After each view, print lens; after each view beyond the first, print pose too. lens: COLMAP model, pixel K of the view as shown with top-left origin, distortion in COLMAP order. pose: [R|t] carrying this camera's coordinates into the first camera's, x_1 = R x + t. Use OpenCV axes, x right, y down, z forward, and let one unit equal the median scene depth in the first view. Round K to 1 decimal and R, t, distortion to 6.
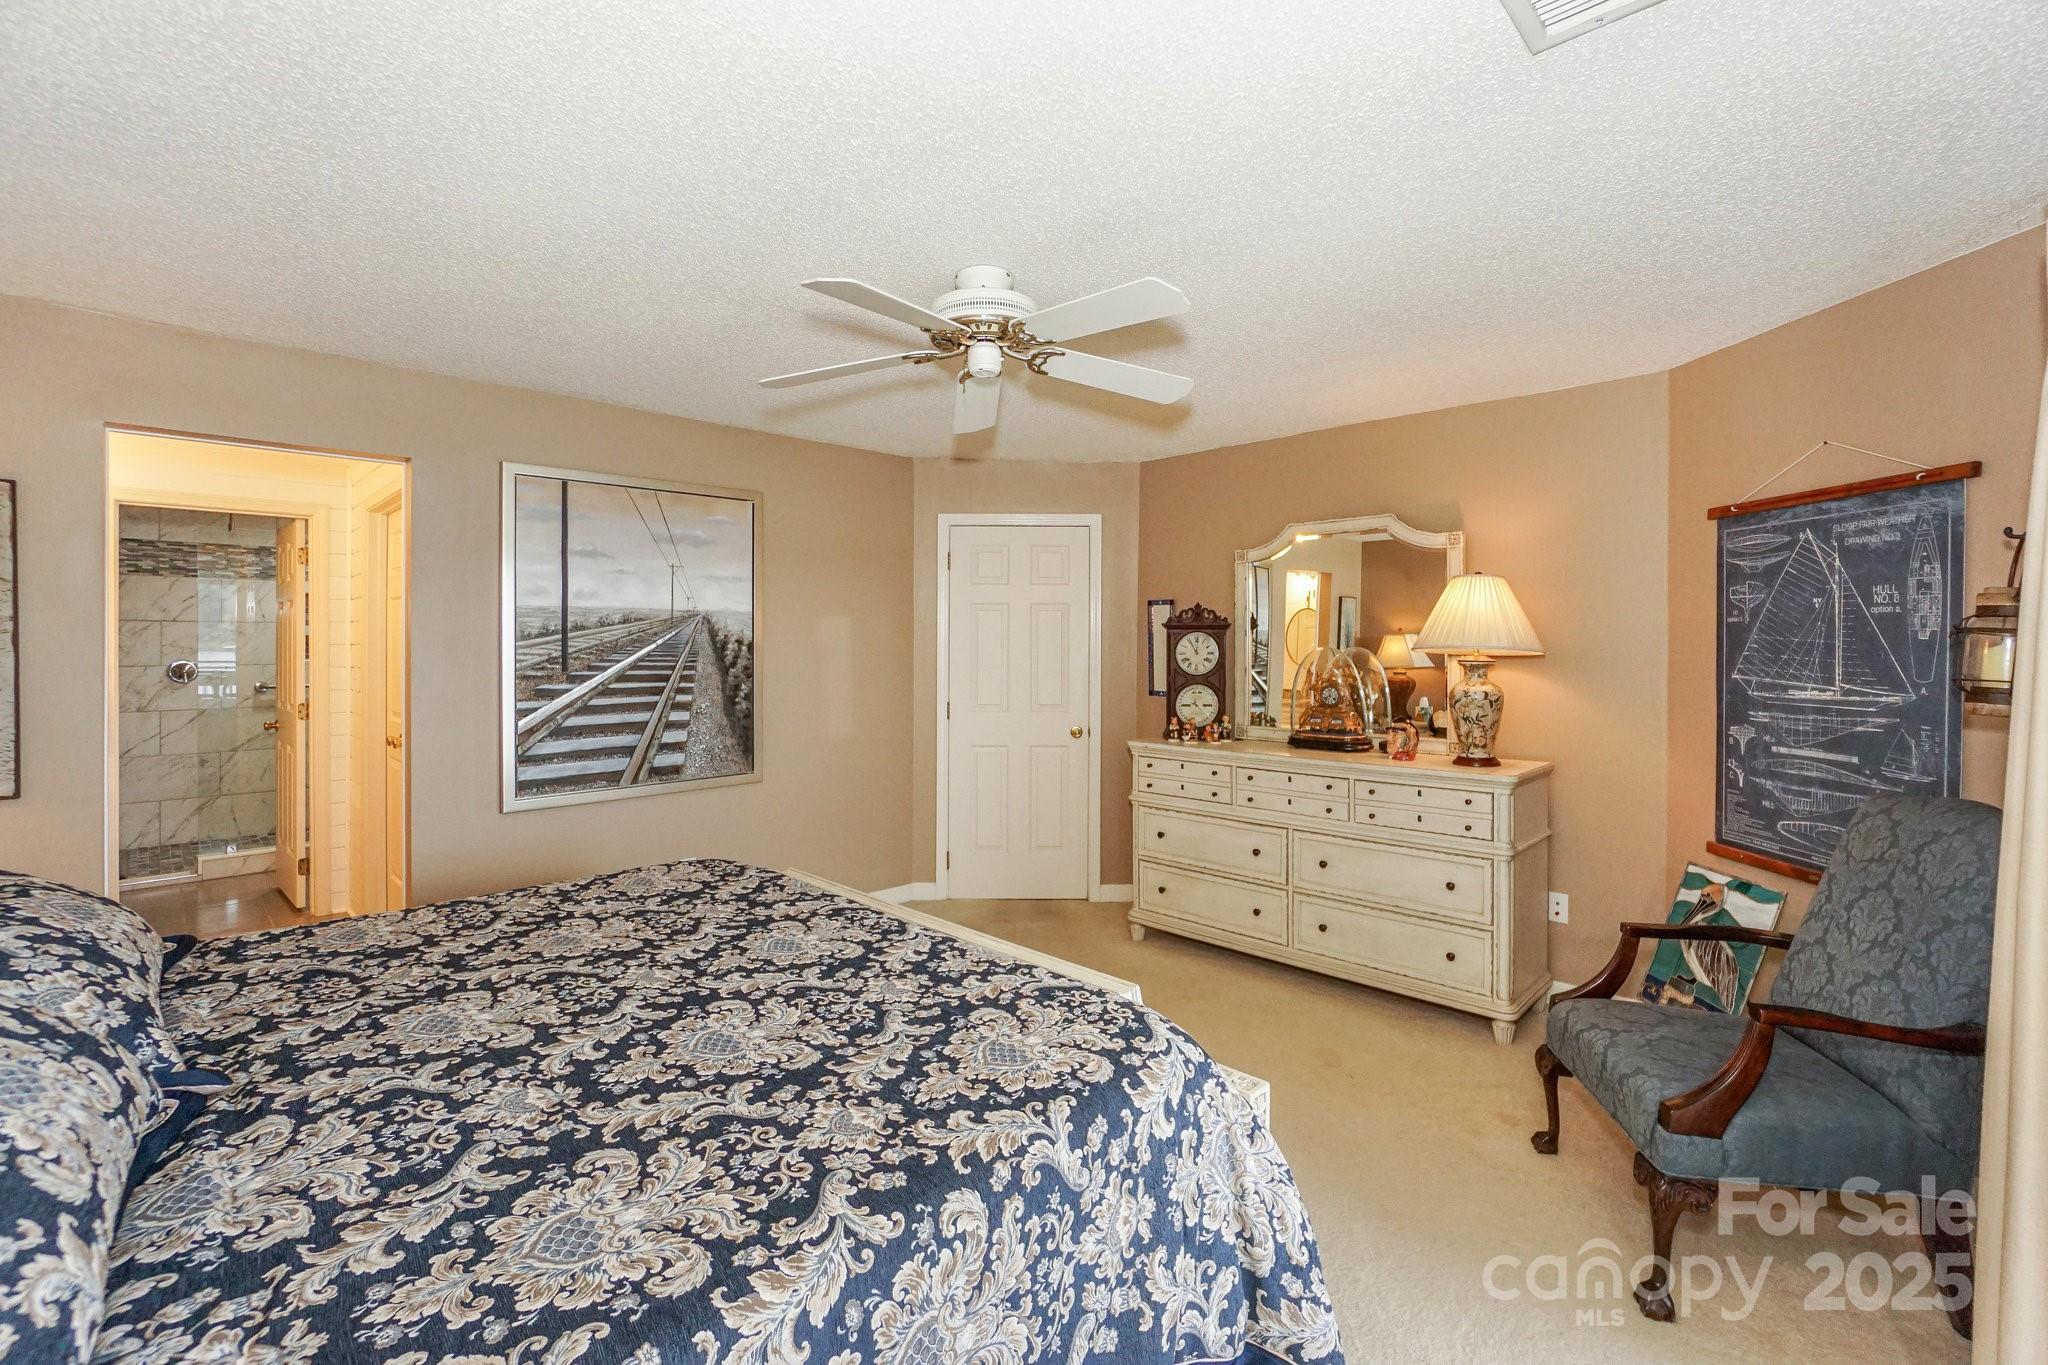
lens RADIAL K [[909.9, 0, 1039.2], [0, 909.9, 654.8], [0, 0, 1]] dist [-0.035072, 0.013224]
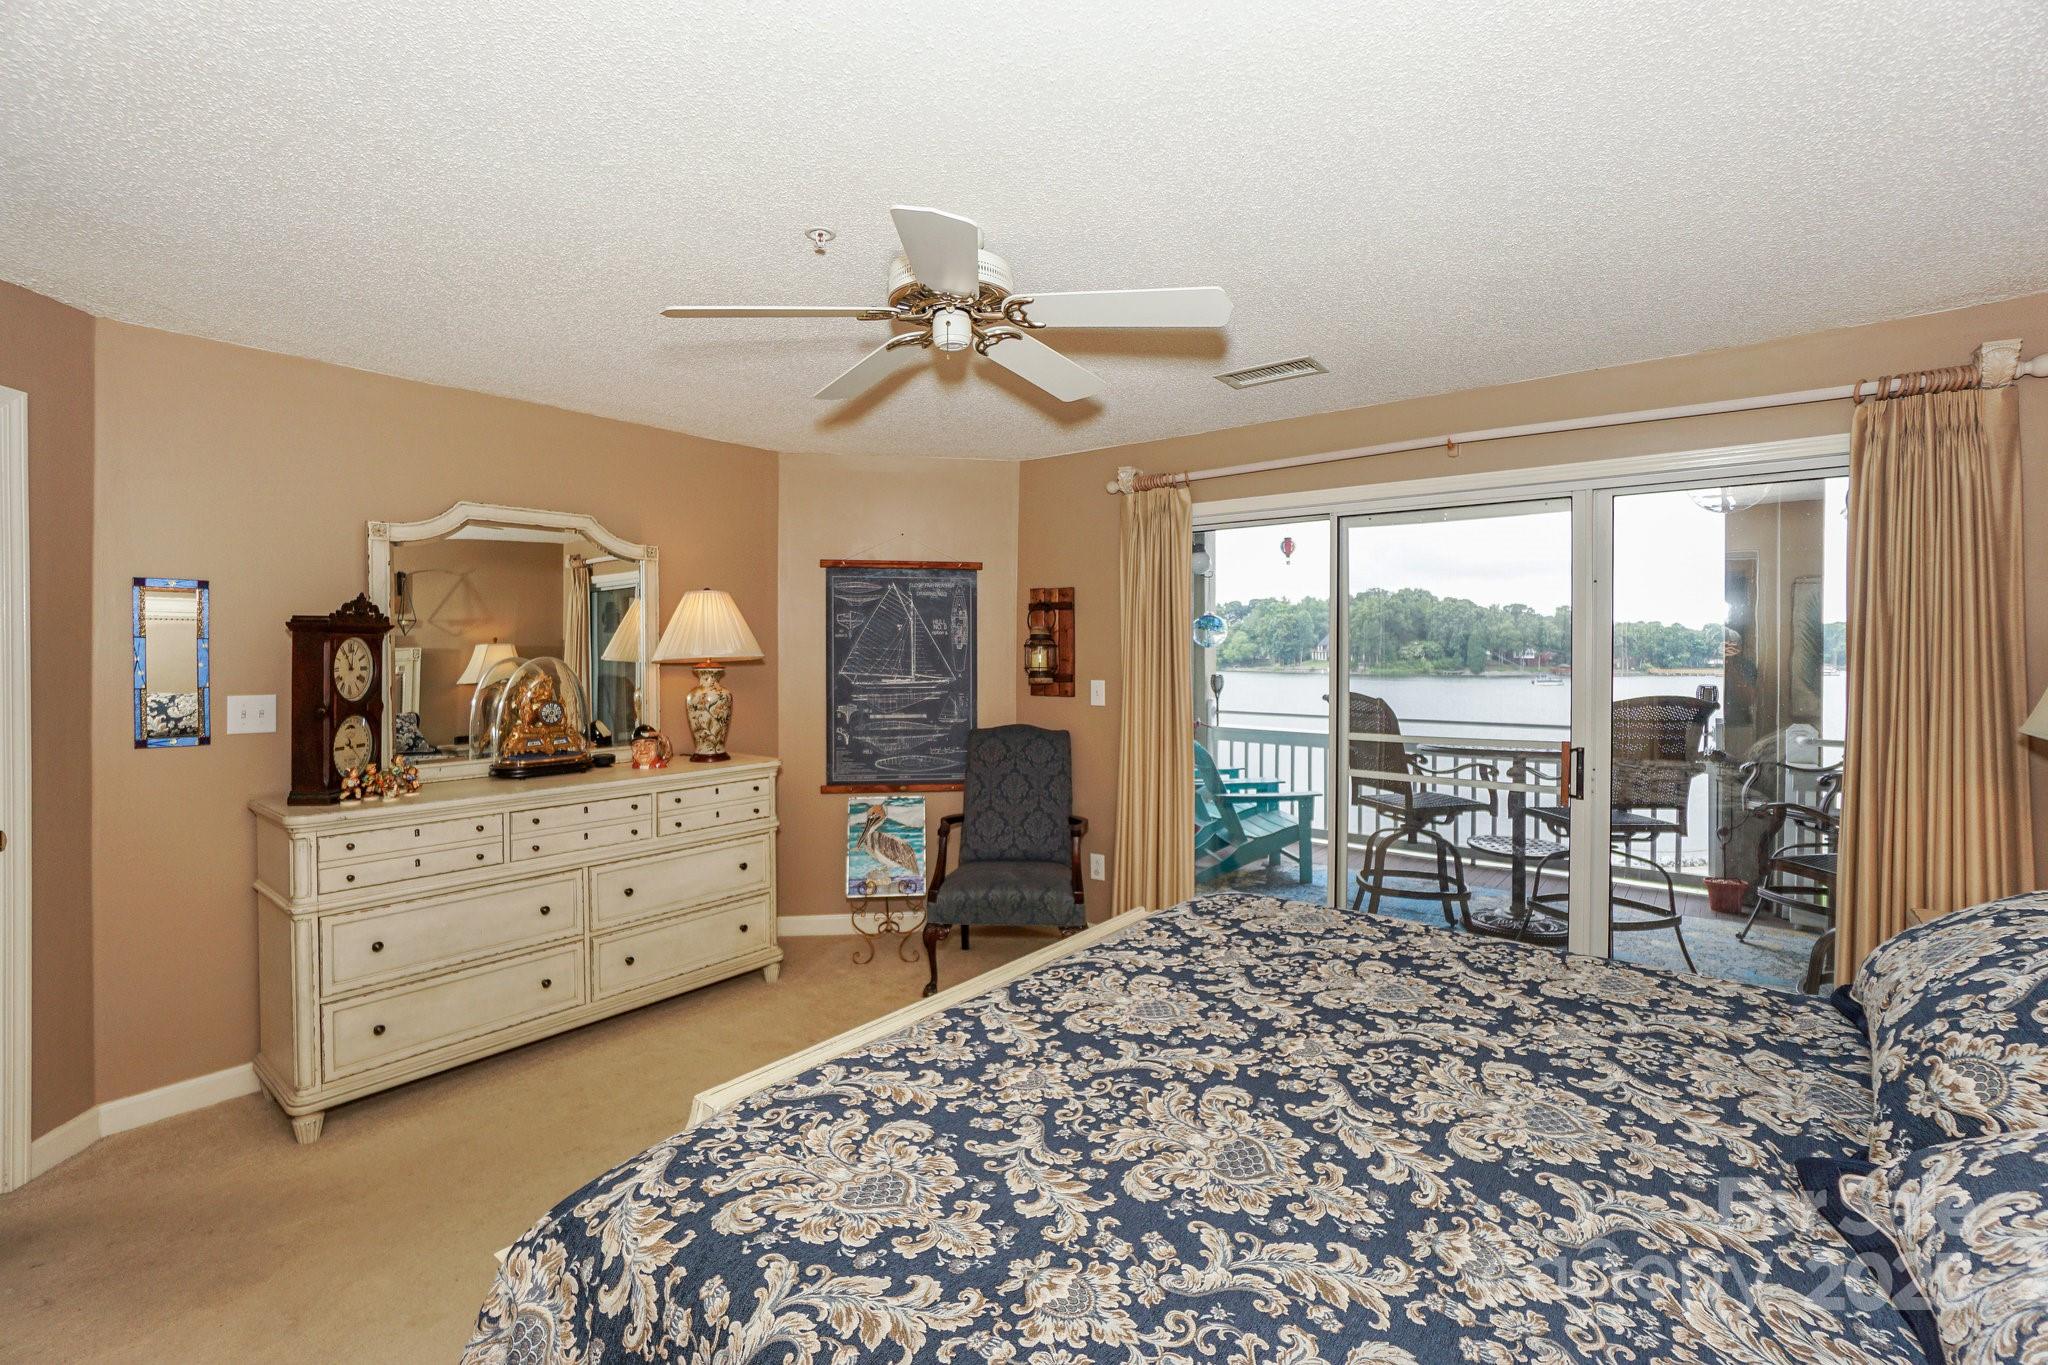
lens RADIAL K [[909.9, 0, 1022.6], [0, 909.9, 661.5], [0, 0, 1]] dist [-0.035072, 0.013224]
pose [[-0.118492, -0.013416, 0.992864, -0.889919], [0.014083, 0.999785, 0.015191, -0.016085], [-0.992855, 0.015783, -0.118278, 0.981056]]
